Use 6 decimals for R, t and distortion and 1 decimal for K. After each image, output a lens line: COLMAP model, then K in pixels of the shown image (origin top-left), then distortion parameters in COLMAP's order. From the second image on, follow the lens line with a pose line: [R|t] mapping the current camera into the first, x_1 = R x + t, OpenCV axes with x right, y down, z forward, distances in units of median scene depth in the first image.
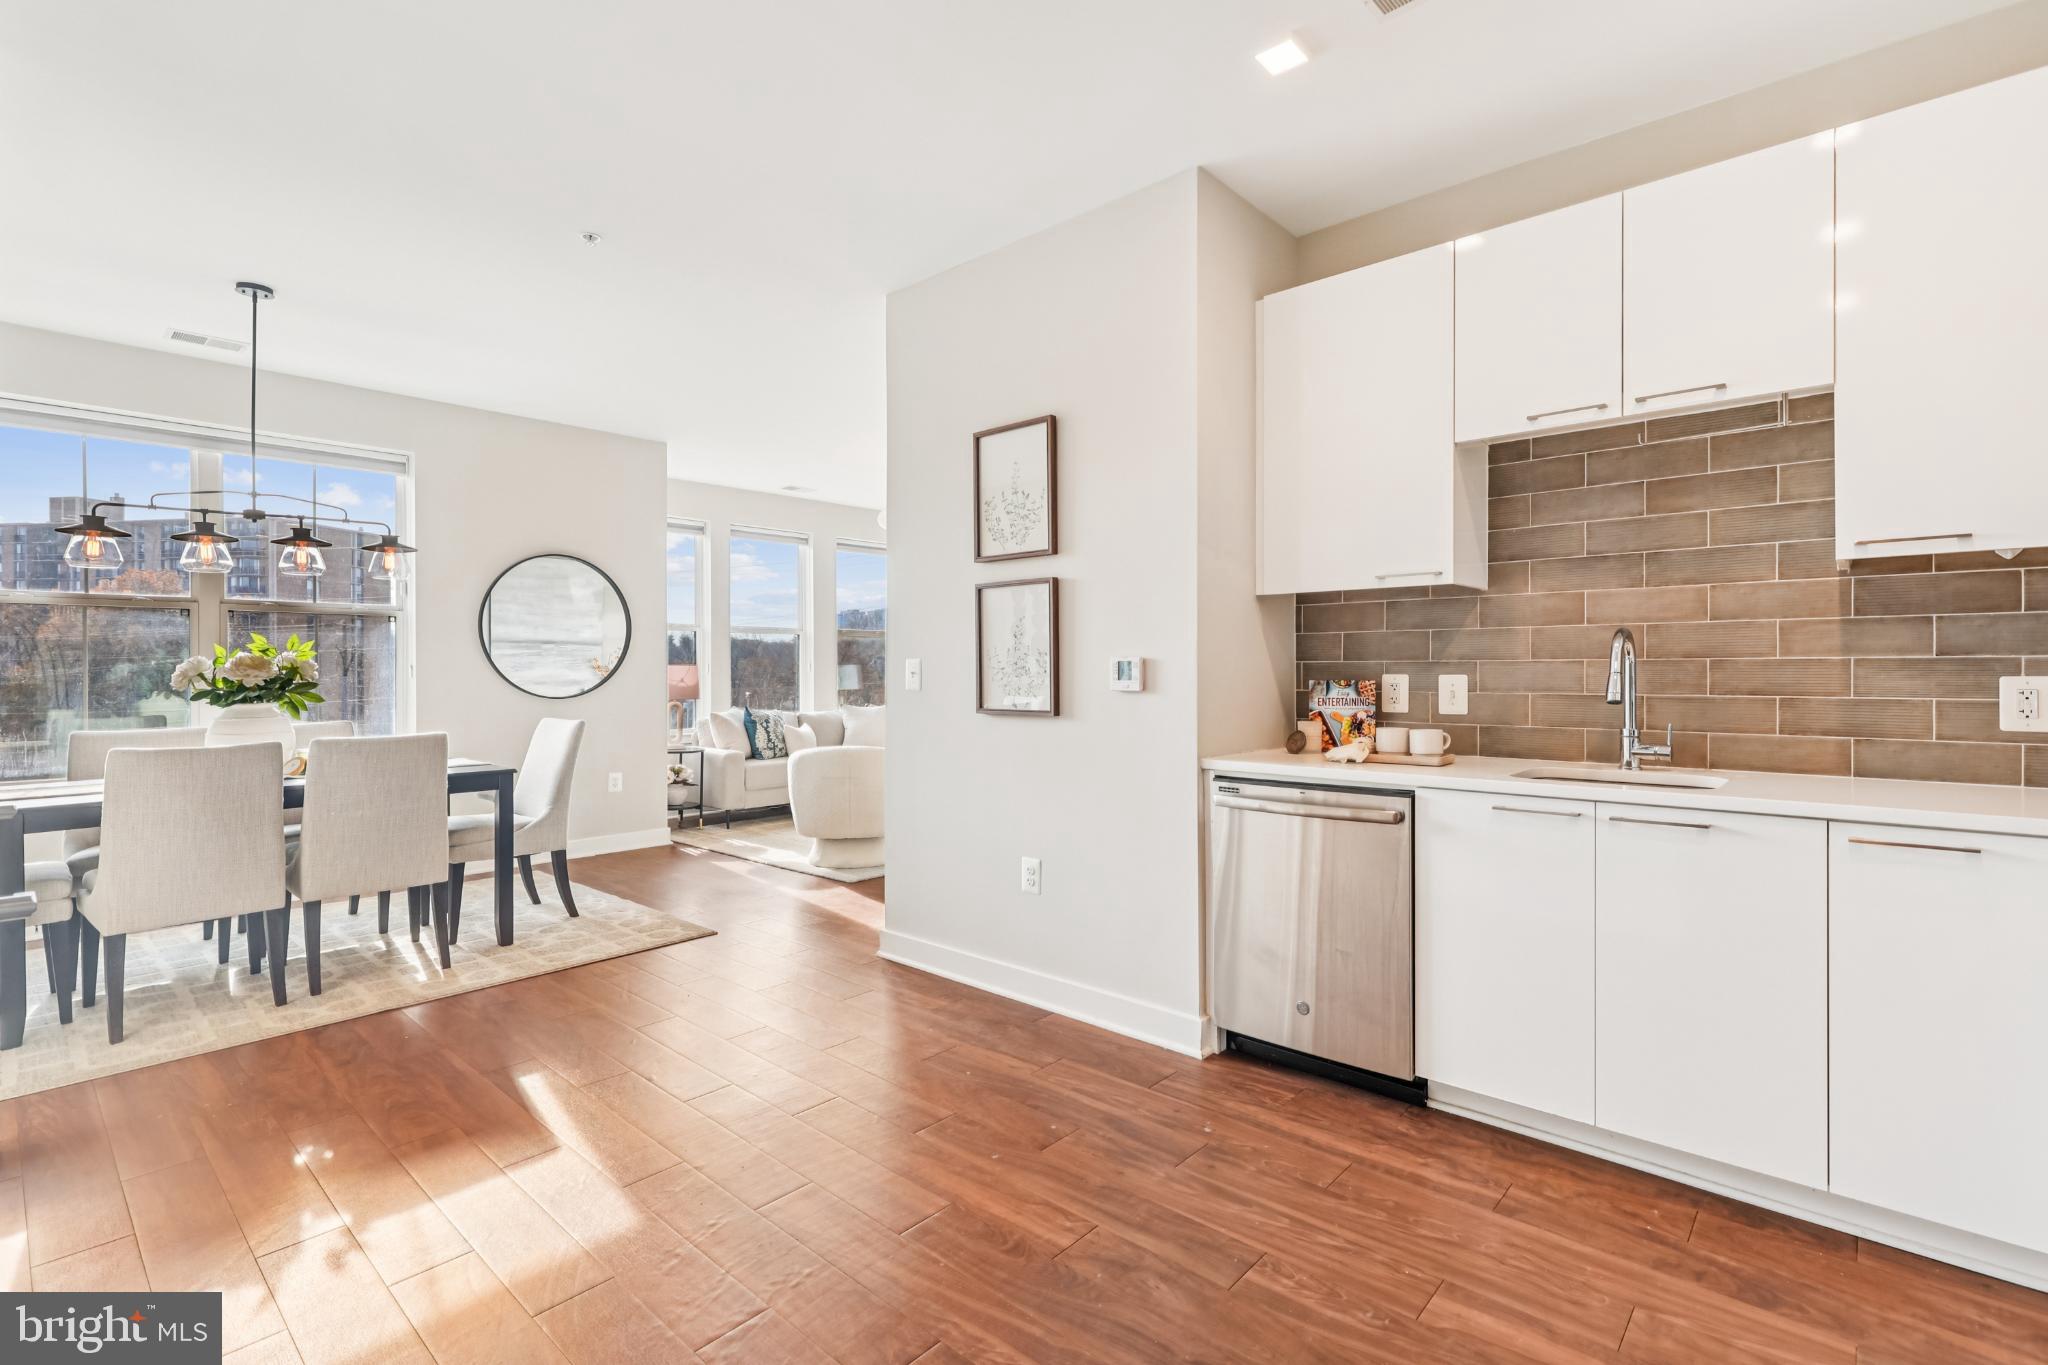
lens RADIAL K [[939.7, 0, 1031.0], [0, 939.7, 672.2], [0, 0, 1]] dist [0.001477, 0.000578]
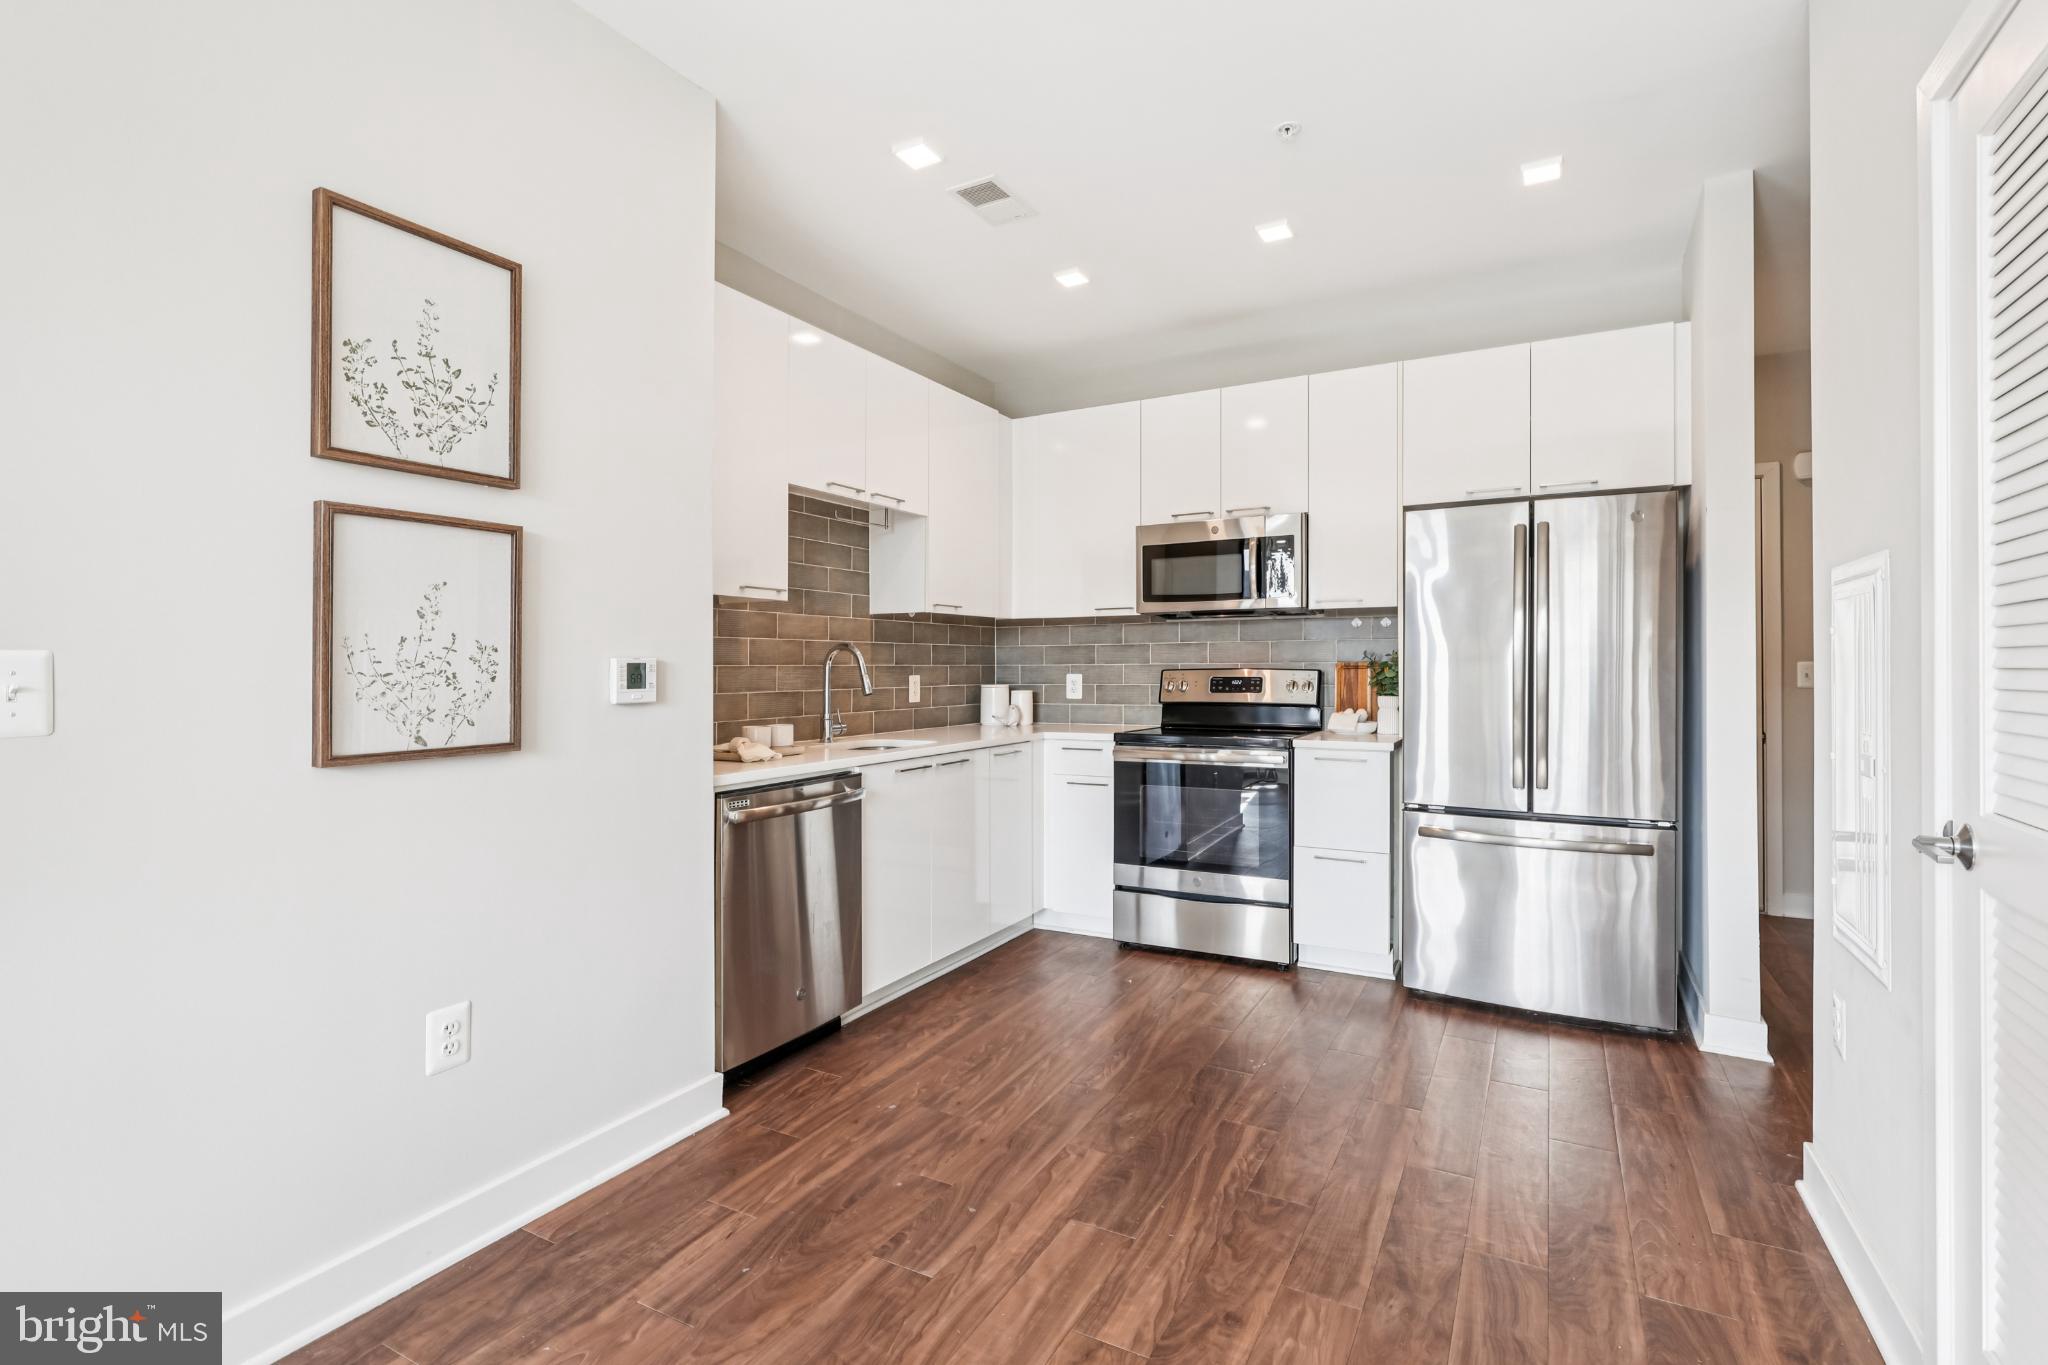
lens RADIAL K [[951.4, 0, 1039.9], [0, 951.4, 671.0], [0, 0, 1]] dist [0.002234, 0.000720]
pose [[-0.237729, 0.000567, 0.971331, -0.695597], [0.008168, 0.999966, 0.001416, -0.003841], [-0.971297, 0.008271, -0.237725, 0.846653]]
